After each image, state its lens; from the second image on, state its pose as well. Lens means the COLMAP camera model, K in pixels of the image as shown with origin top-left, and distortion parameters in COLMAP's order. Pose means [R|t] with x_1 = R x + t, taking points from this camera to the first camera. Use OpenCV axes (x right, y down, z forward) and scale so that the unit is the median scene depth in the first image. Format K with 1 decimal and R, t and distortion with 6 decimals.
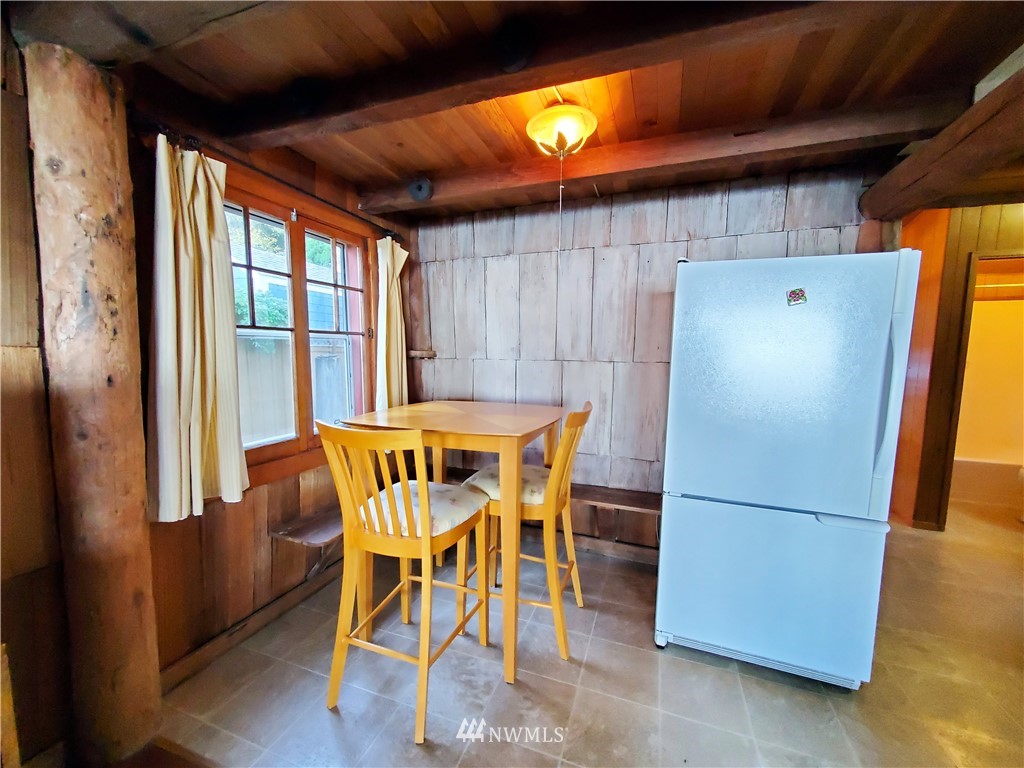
lens RADIAL K [[398.7, 0, 510.8], [0, 398.7, 389.7], [0, 0, 1]] dist [0.000563, -0.000046]
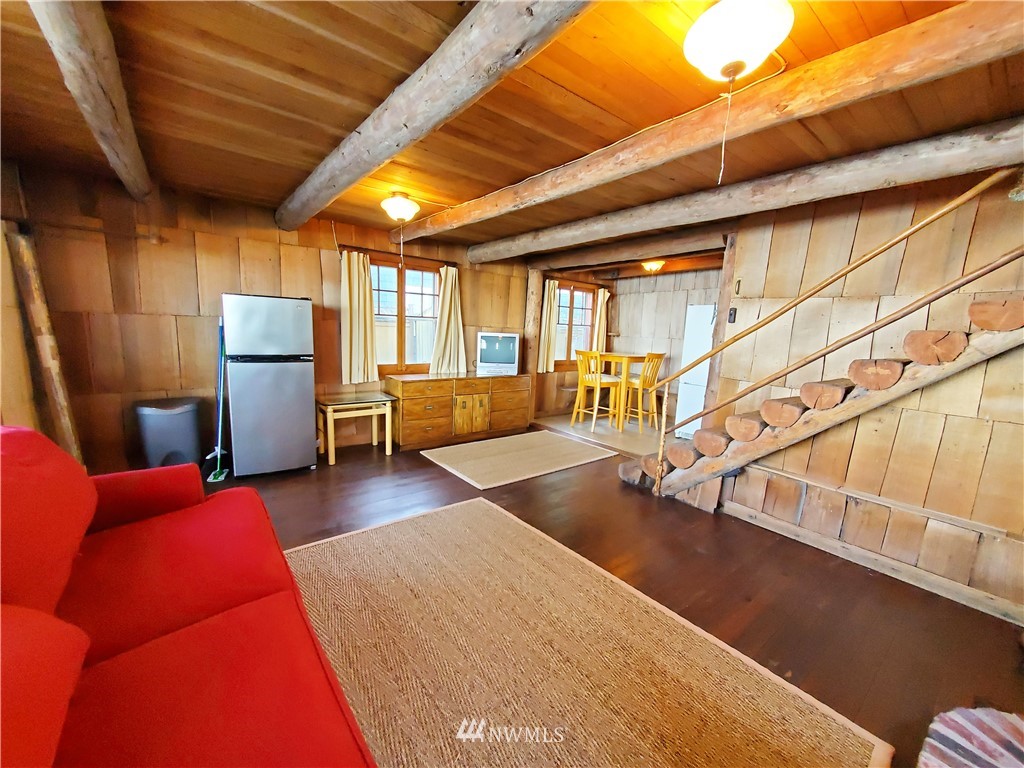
lens RADIAL K [[398.7, 0, 514.6], [0, 398.7, 389.1], [0, 0, 1]] dist [0.000563, -0.000046]
pose [[0.853538, 0.095712, -0.512164, 0.590426], [-0.079880, 0.995400, 0.052895, 0.176803], [0.514870, -0.004236, 0.857258, -1.512517]]
